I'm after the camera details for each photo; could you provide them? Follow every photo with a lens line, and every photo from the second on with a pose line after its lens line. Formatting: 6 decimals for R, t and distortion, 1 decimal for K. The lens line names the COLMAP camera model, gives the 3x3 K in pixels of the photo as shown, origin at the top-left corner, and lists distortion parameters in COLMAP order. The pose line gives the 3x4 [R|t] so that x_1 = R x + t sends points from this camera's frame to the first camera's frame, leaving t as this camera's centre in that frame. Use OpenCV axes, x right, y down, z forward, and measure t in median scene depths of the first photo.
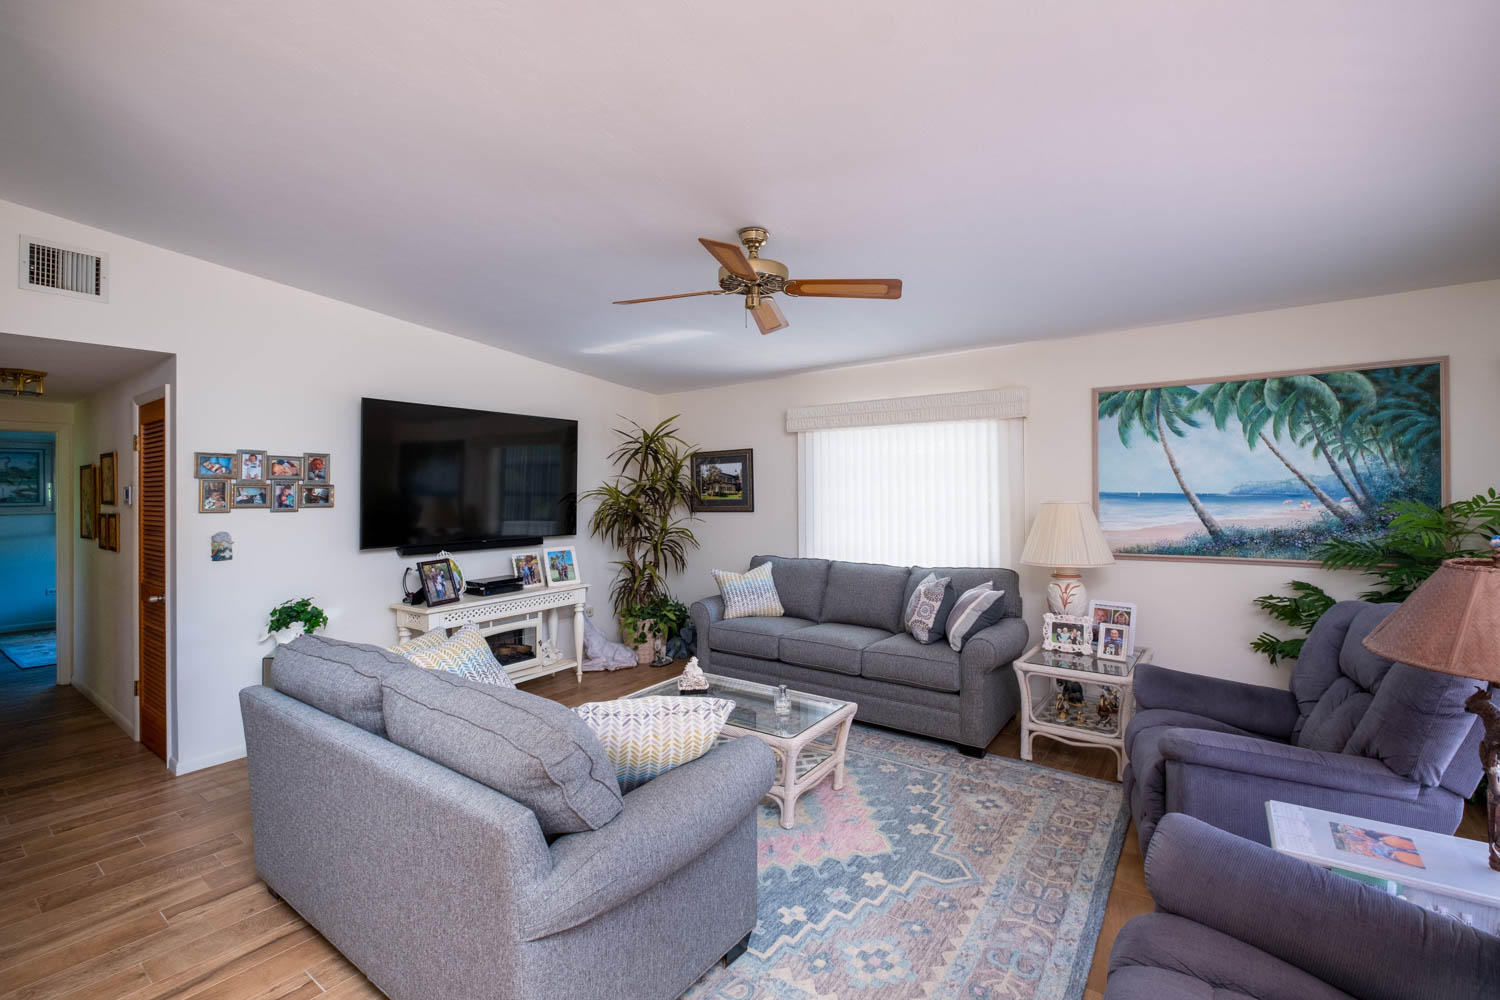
lens RADIAL K [[647.9, 0, 751.1], [0, 647.9, 490.7], [0, 0, 1]] dist [0.000306, -0.000592]
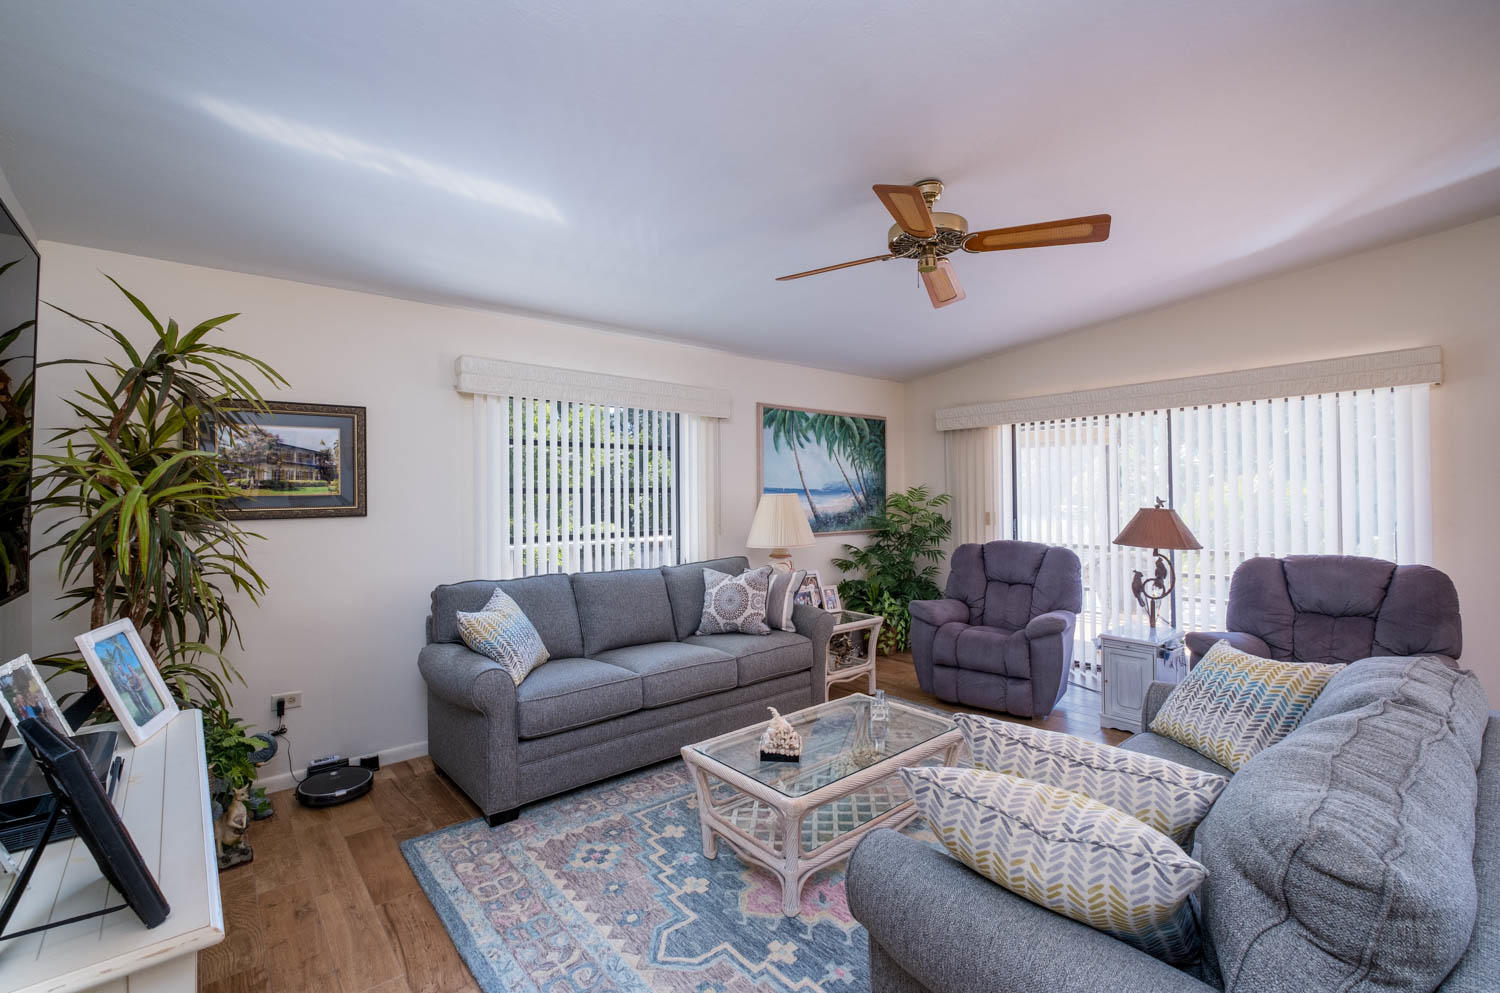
lens RADIAL K [[647.9, 0, 748.9], [0, 647.9, 496.0], [0, 0, 1]] dist [0.000306, -0.000592]
pose [[0.235994, 0.006105, 0.971735, -0.701489], [0.001509, 0.999977, -0.006649, 0.027833], [-0.971753, 0.003036, 0.235979, 0.774635]]
